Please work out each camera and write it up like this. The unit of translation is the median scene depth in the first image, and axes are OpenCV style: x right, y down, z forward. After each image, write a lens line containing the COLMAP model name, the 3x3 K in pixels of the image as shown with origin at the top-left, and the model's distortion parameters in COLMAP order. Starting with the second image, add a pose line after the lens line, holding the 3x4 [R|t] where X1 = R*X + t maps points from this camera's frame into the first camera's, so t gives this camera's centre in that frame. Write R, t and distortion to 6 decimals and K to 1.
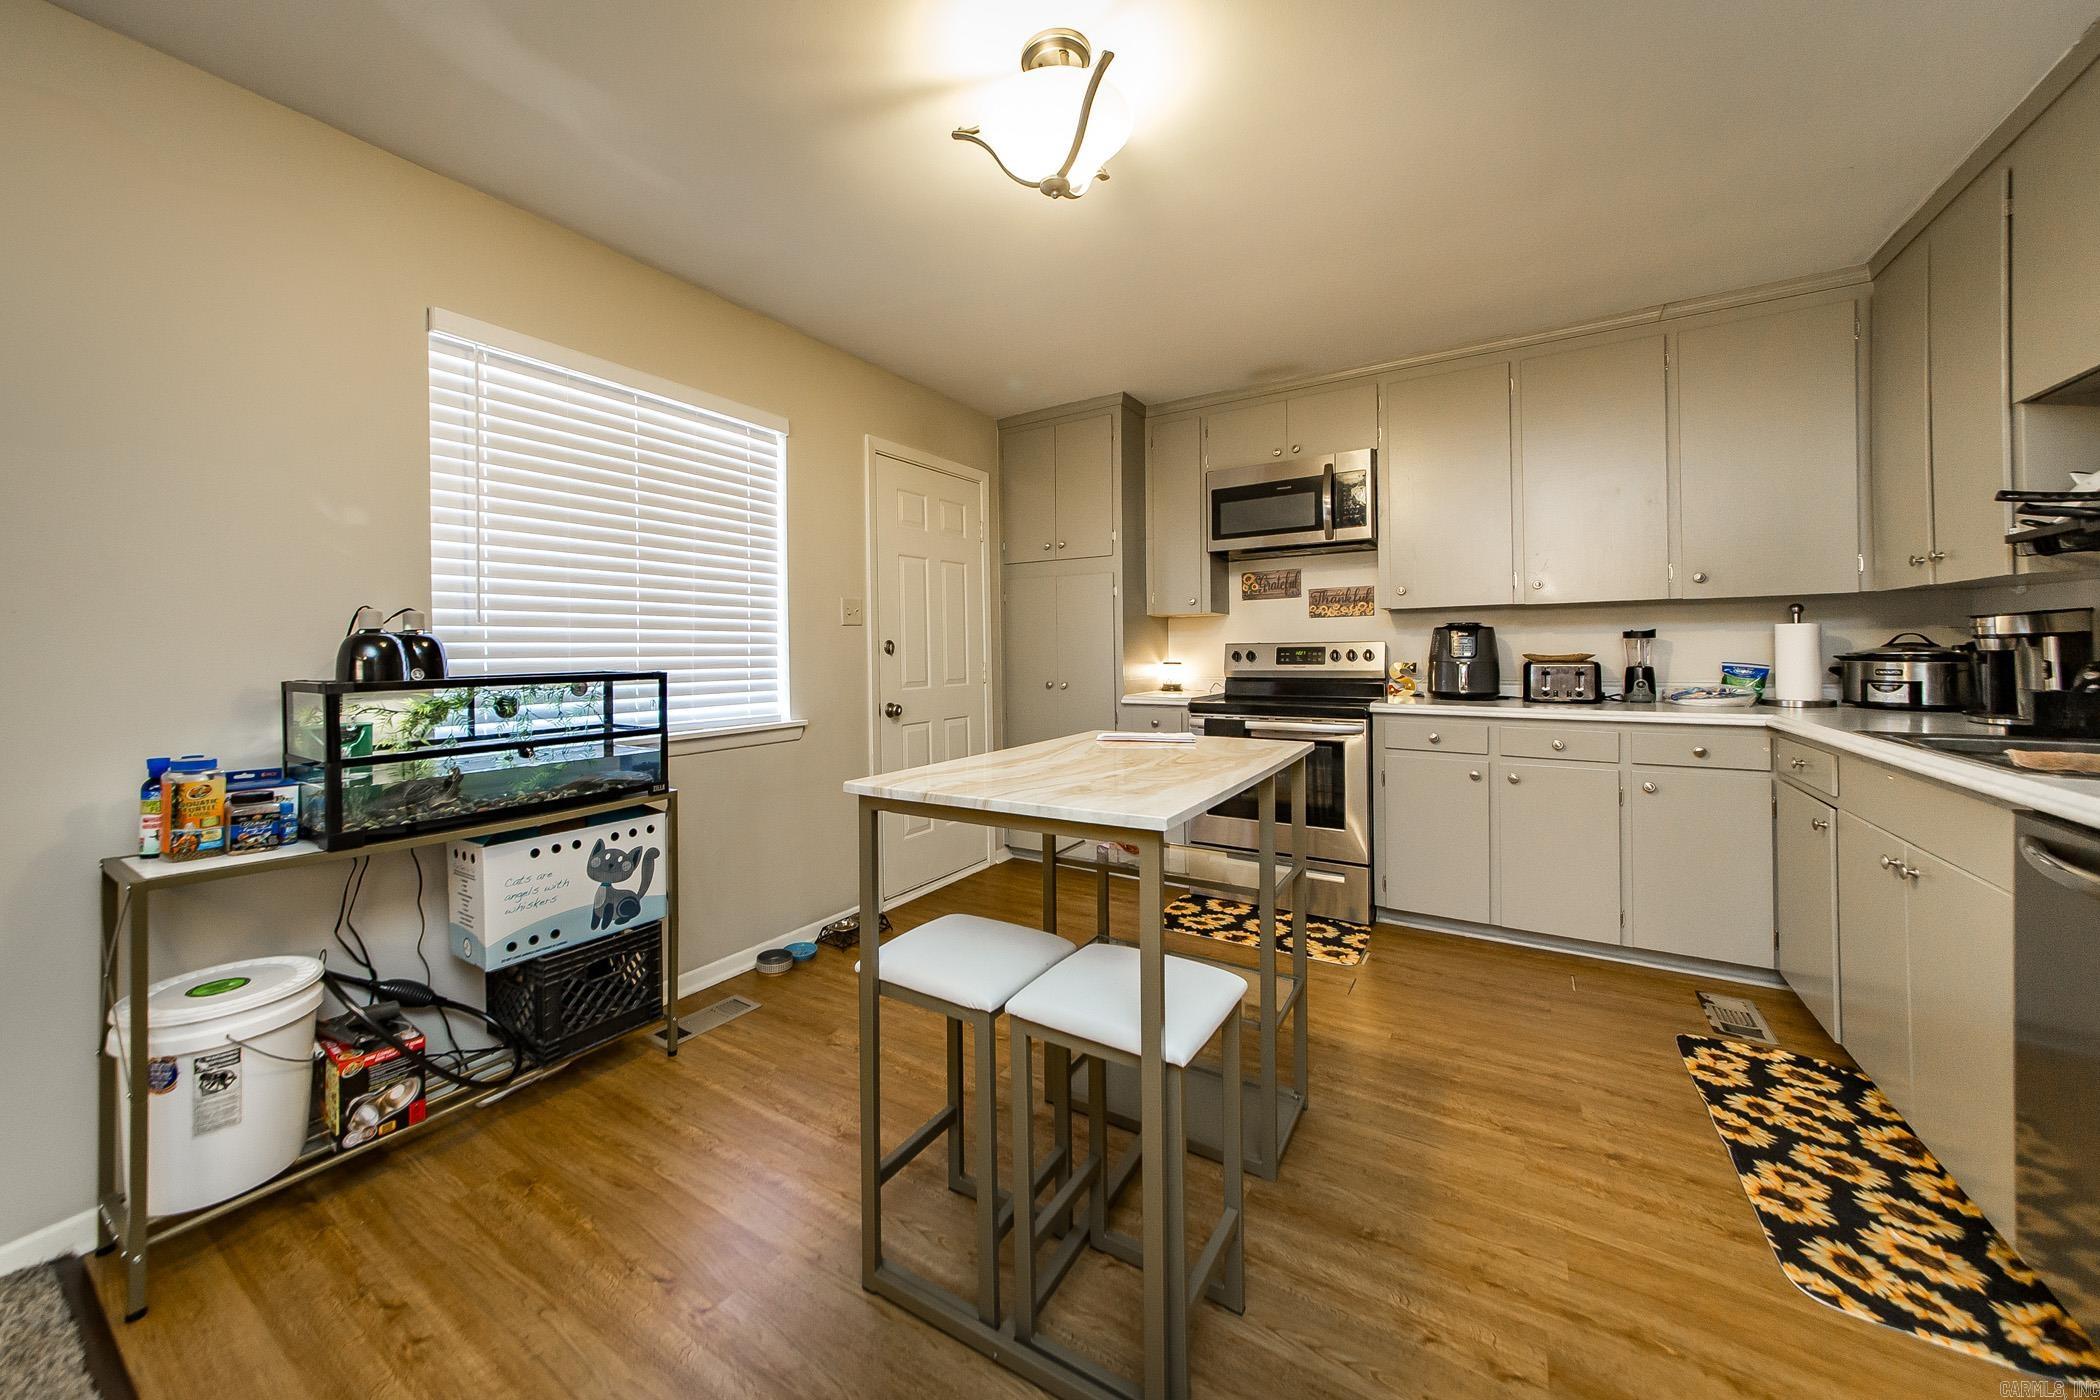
lens RADIAL K [[775.3, 0, 991.7], [0, 775.3, 653.3], [0, 0, 1]] dist [0.001086, 0.003695]
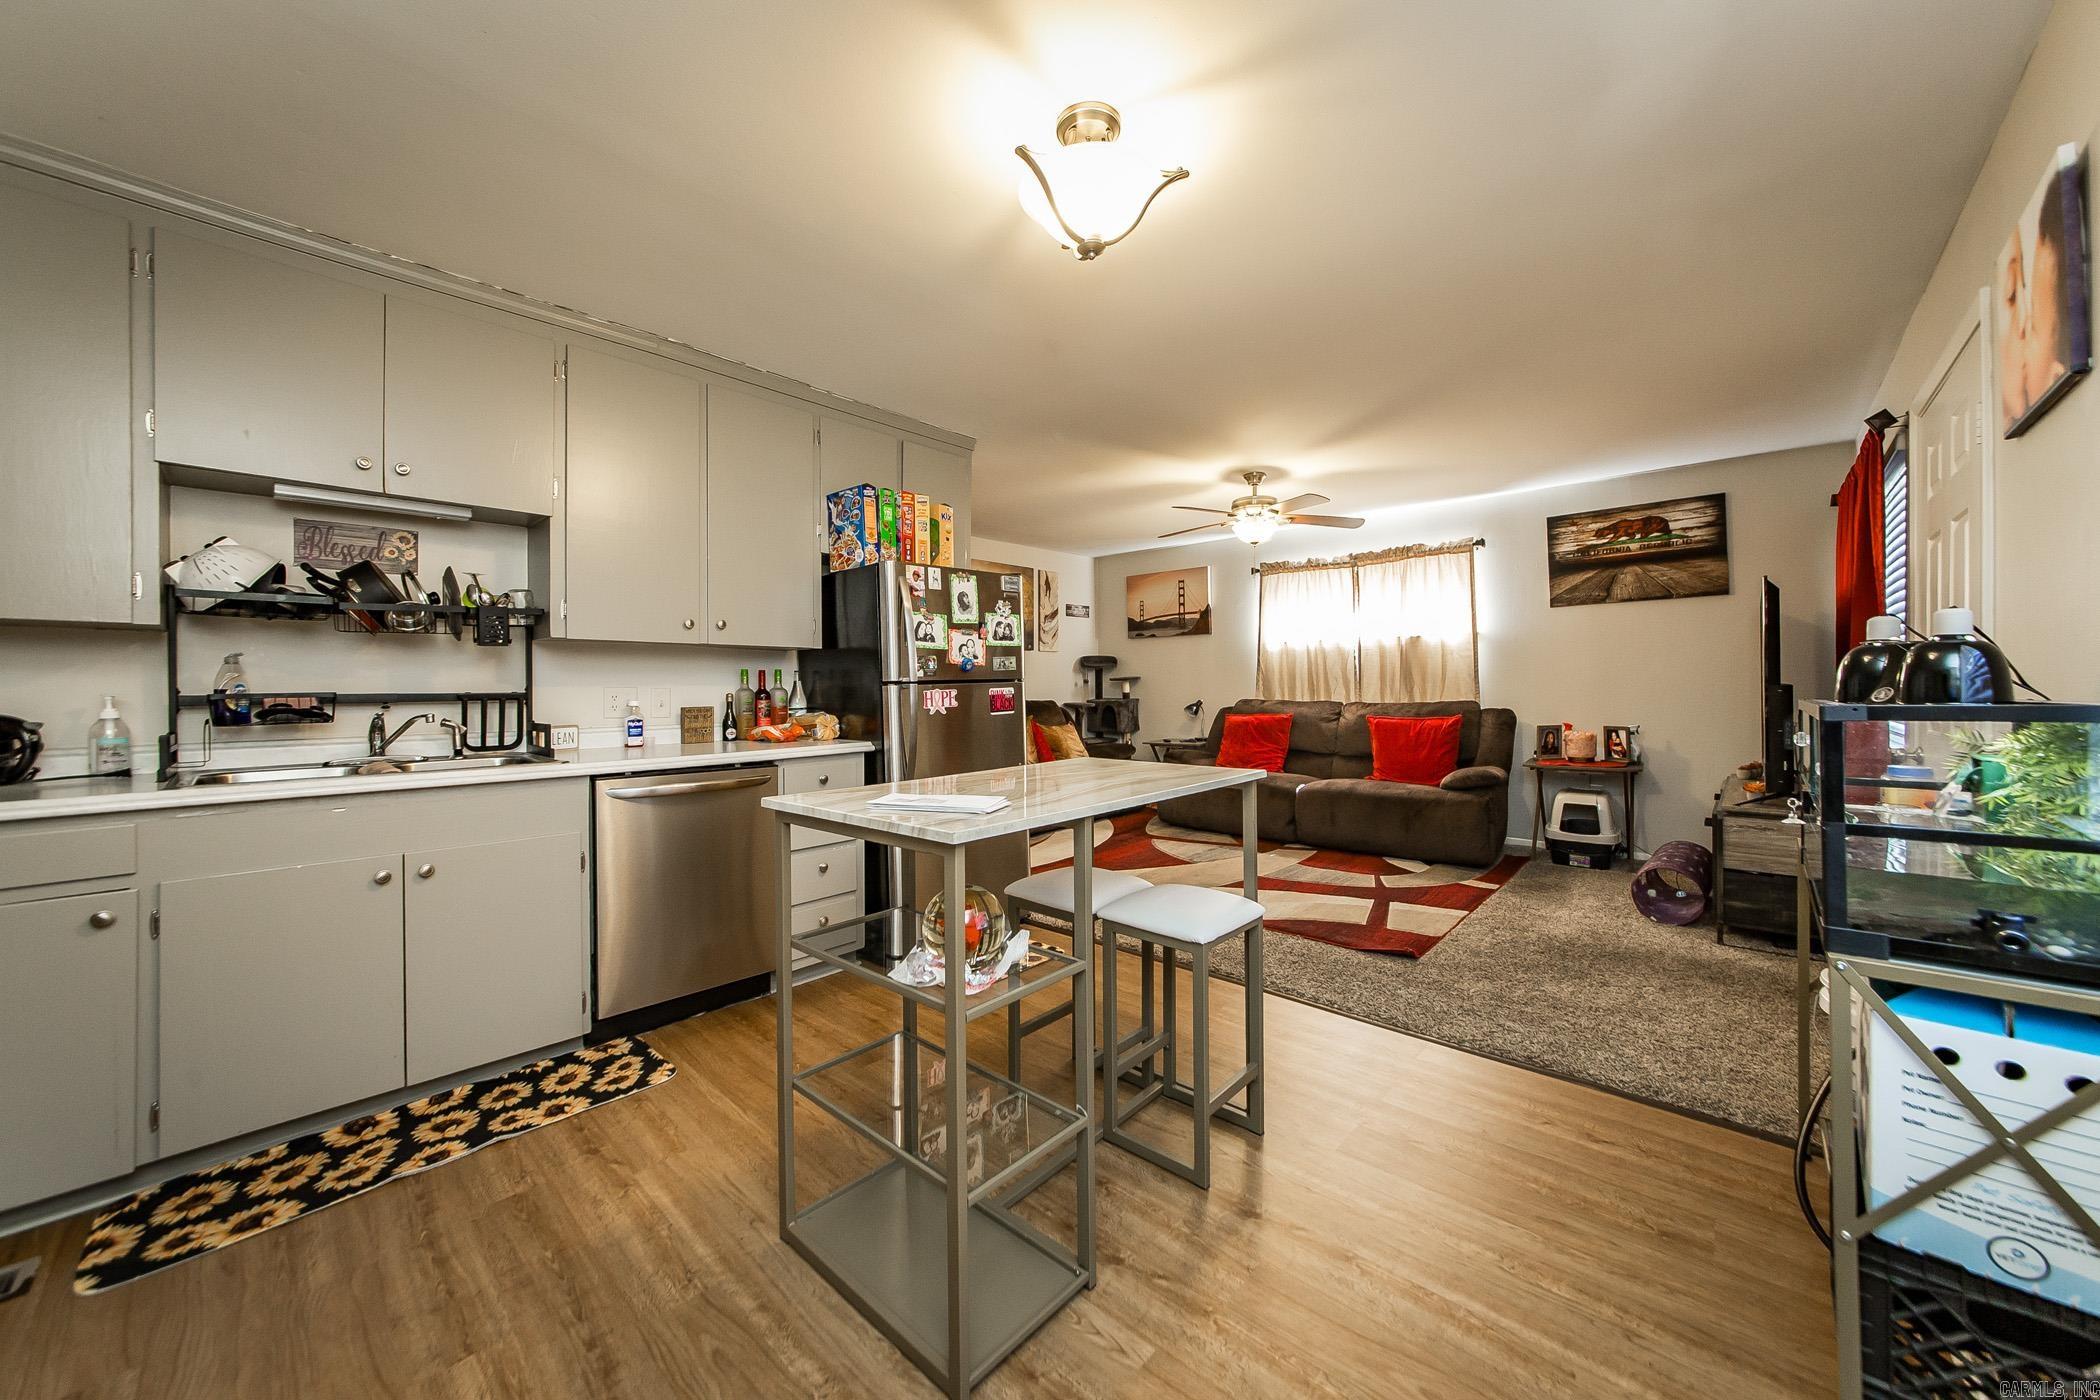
lens RADIAL K [[743.8, 0, 1045.1], [0, 743.8, 691.8], [0, 0, 1]] dist [-0.001093, 0.000108]
pose [[-0.986334, 0.018754, 0.163686, -0.010310], [0.019857, 0.999790, 0.005109, 0.004688], [-0.163556, 0.008290, -0.986499, 1.536419]]
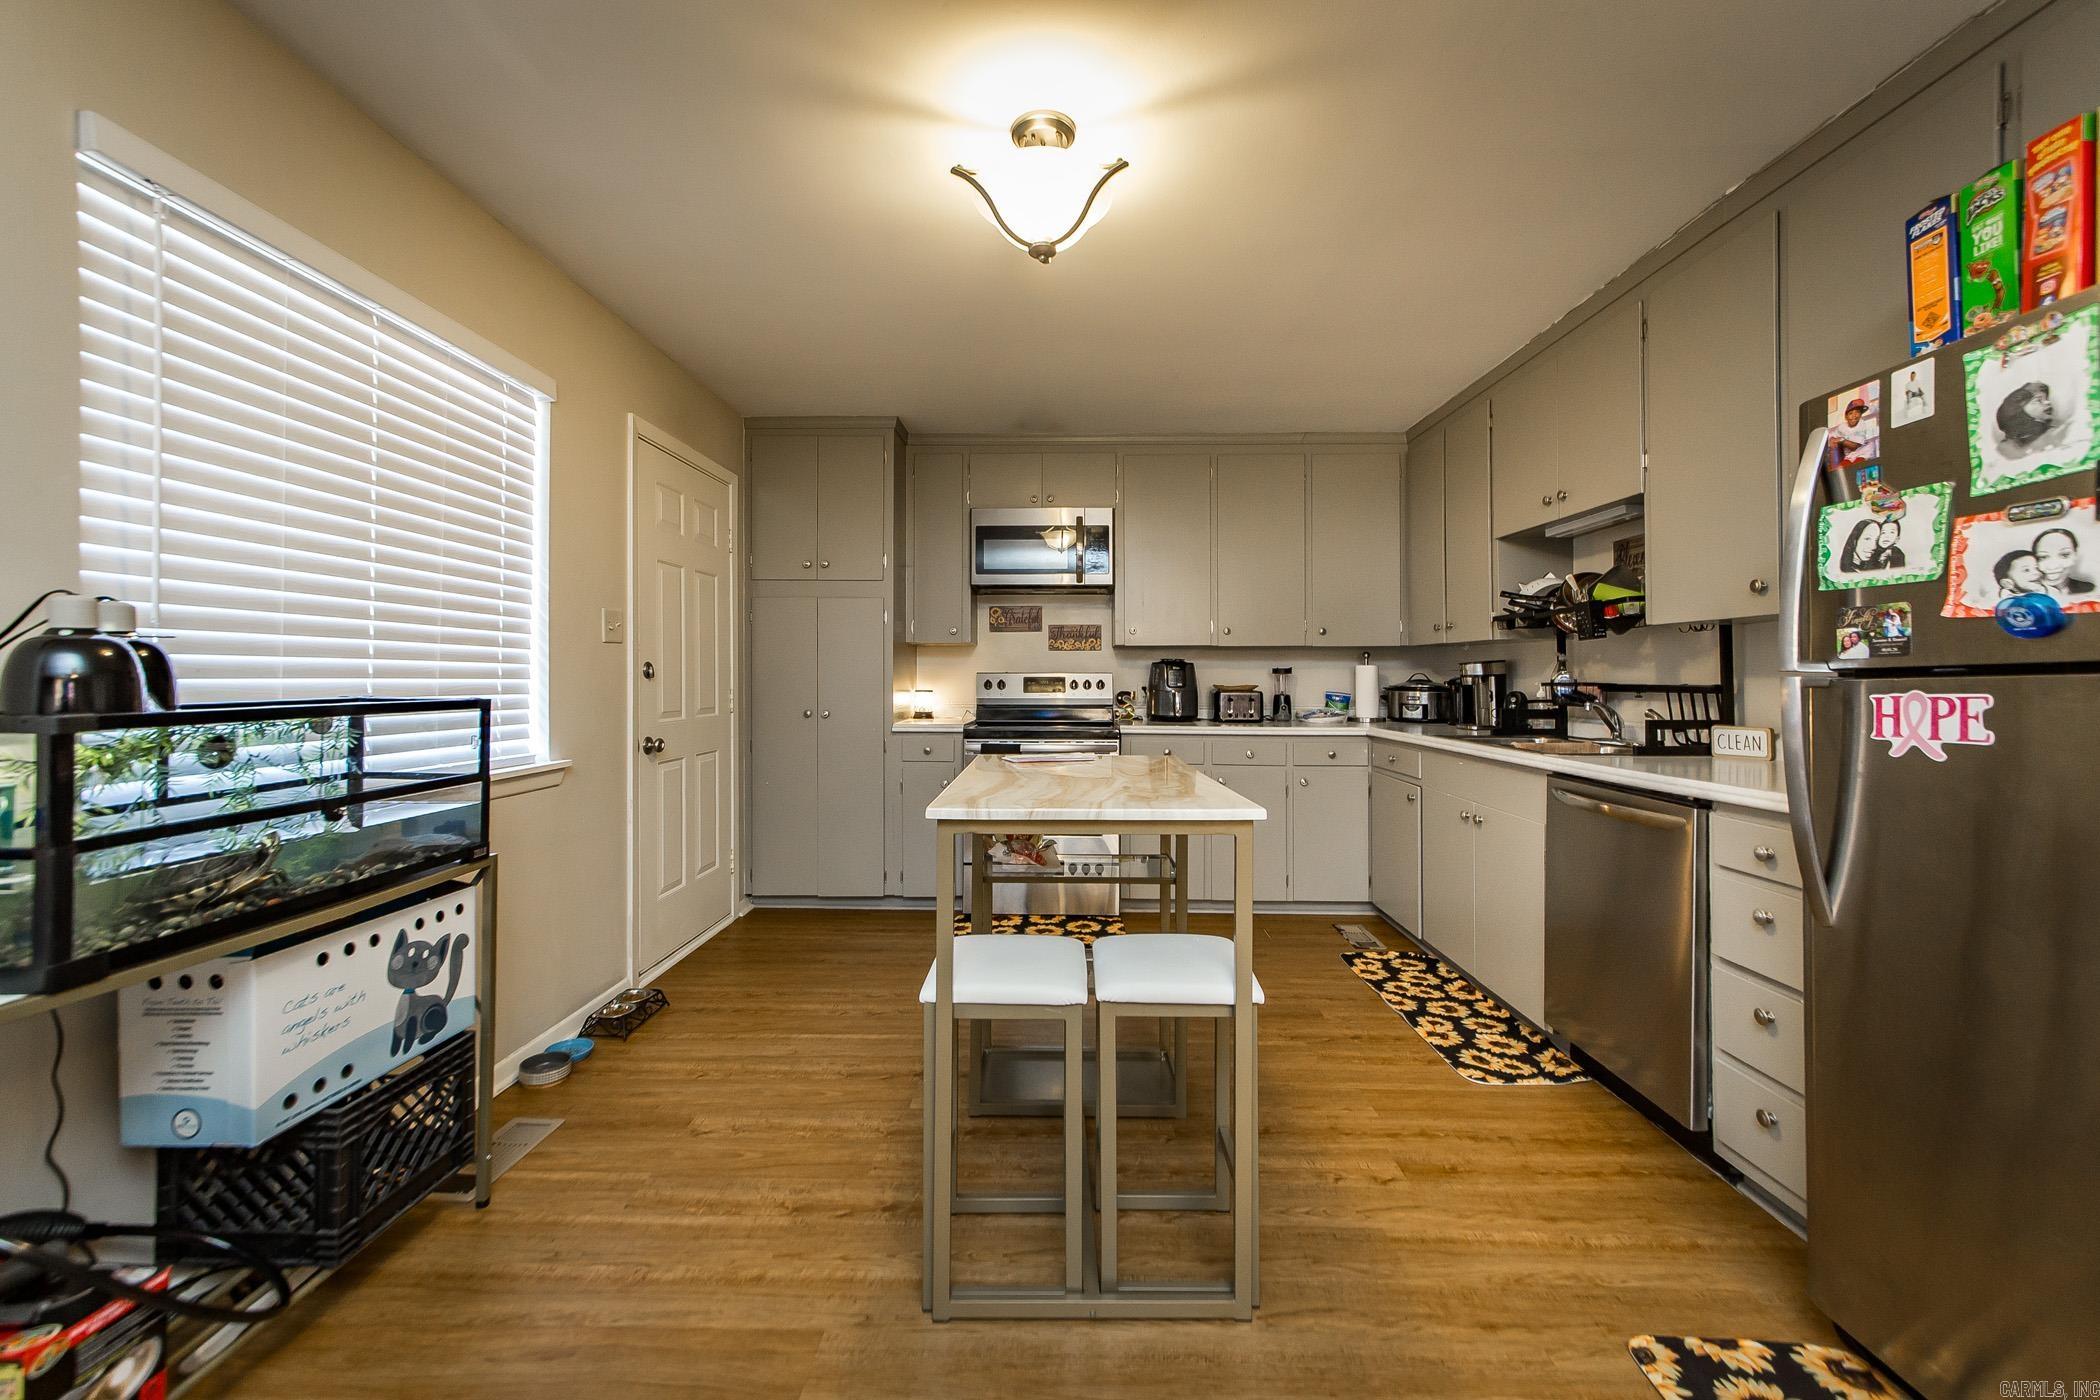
lens RADIAL K [[827.0, 0, 1050.8], [0, 827.0, 670.0], [0, 0, 1]] dist [0.000568, -0.000191]
pose [[0.840086, 0.017704, 0.542165, -0.400206], [-0.010230, 0.999807, -0.016797, 0.003866], [-0.542357, 0.008565, 0.840104, 0.020254]]
